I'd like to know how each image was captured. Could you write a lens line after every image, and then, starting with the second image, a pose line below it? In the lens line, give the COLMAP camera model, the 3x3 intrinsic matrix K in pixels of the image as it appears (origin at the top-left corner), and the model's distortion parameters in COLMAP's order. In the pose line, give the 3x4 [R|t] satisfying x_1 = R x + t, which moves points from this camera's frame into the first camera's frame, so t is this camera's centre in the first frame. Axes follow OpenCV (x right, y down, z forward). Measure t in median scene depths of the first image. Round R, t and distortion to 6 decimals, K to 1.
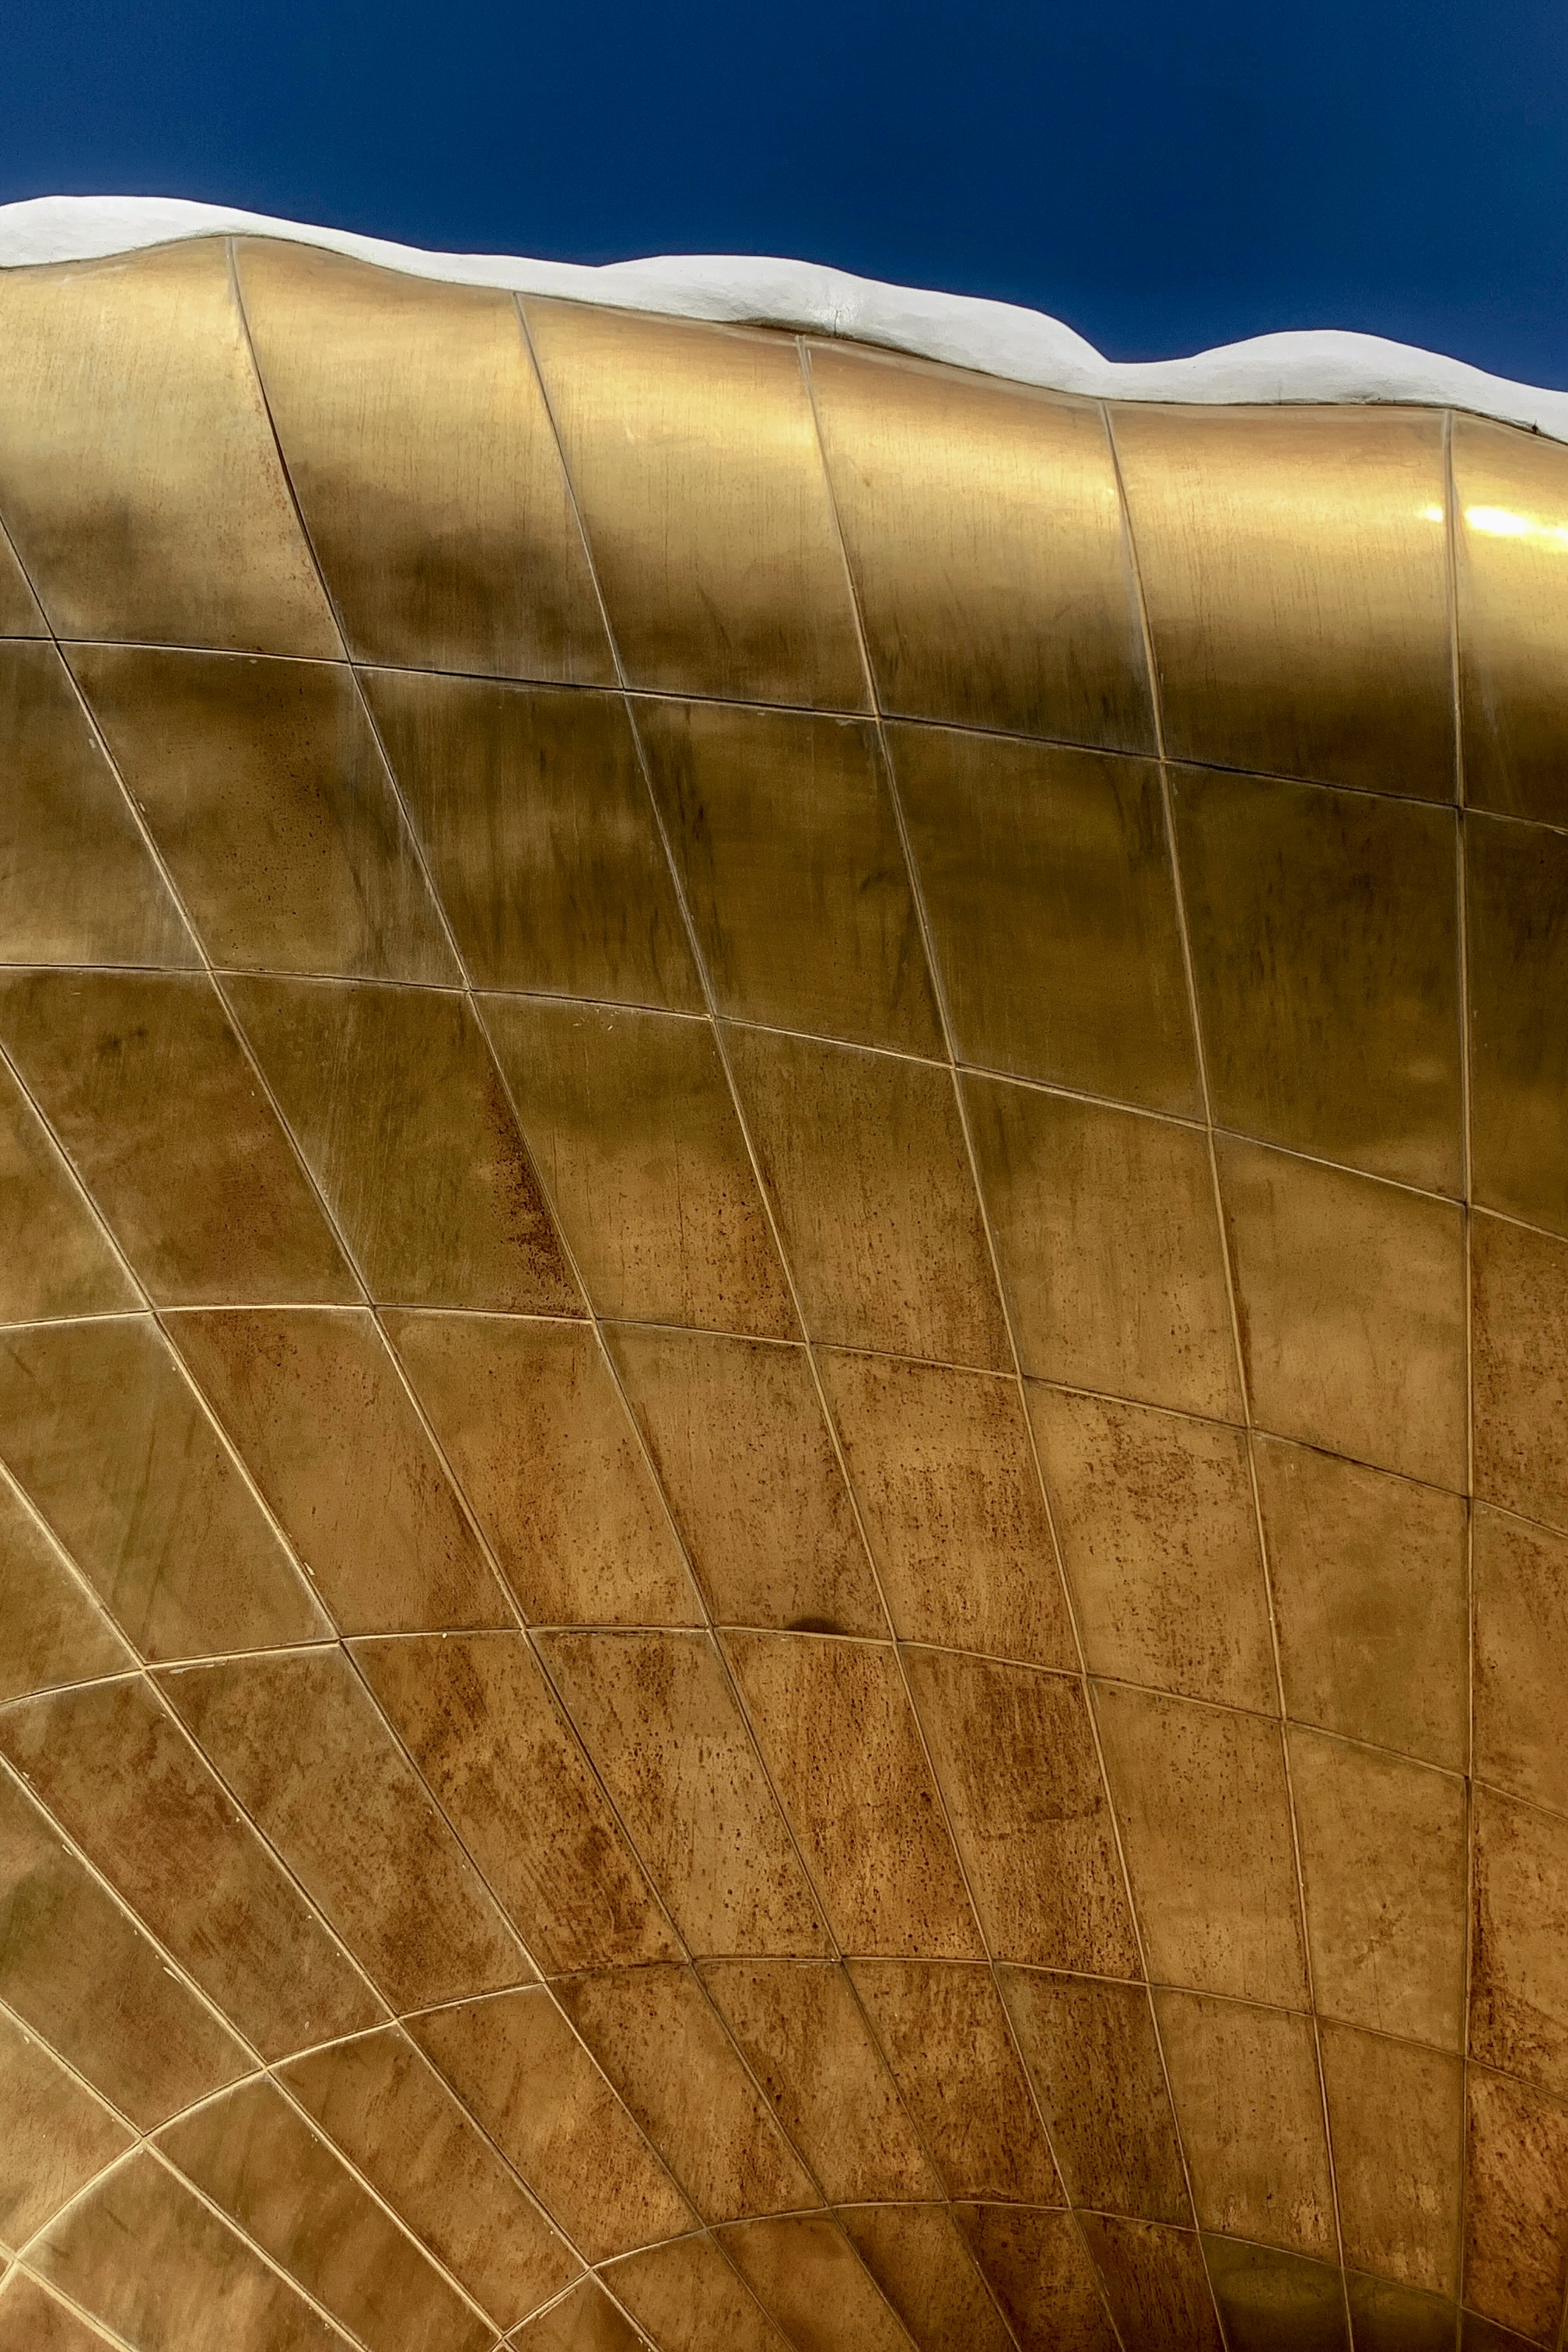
lens RADIAL K [[2344.1, 0, 698.1], [0, 2344.1, 1126.2], [0, 0, 1]] dist [0.075516, -0.189395]
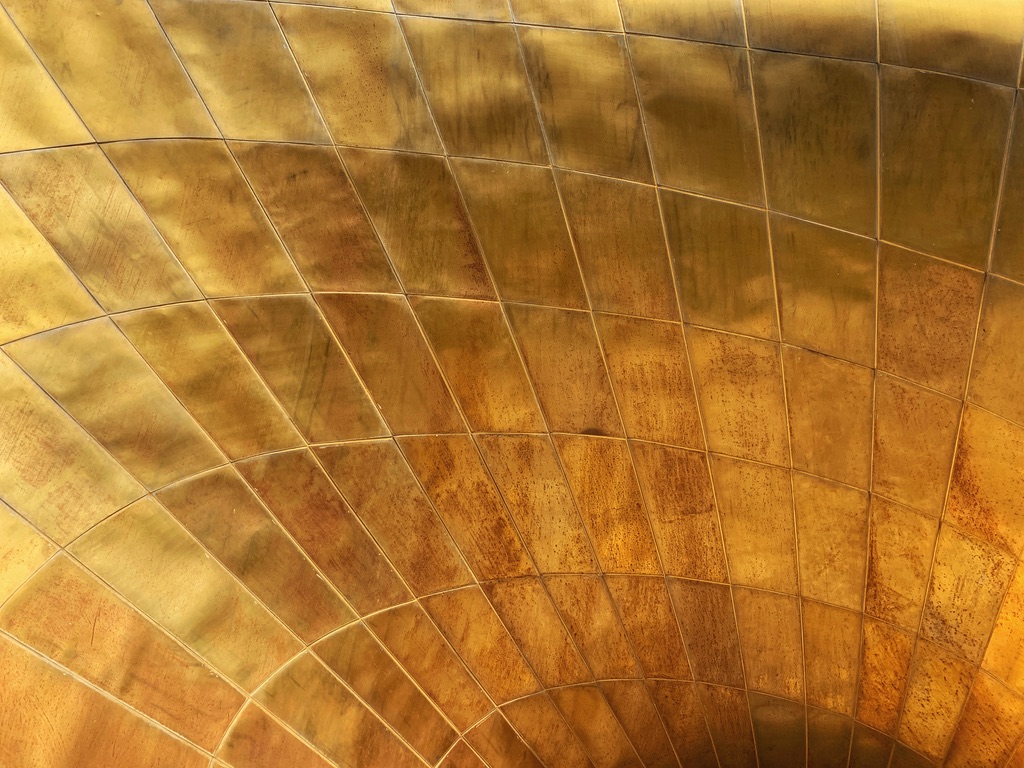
lens RADIAL K [[761.0, 0, 512.0], [0, 761.0, 384.0], [0, 0, 1]] dist [0.062127, -0.124964]
pose [[0.999673, -0.001648, 0.025522, -0.052390], [0.001614, 0.999998, 0.001368, 0.165643], [-0.025524, -0.001326, 0.999673, 0.239363]]
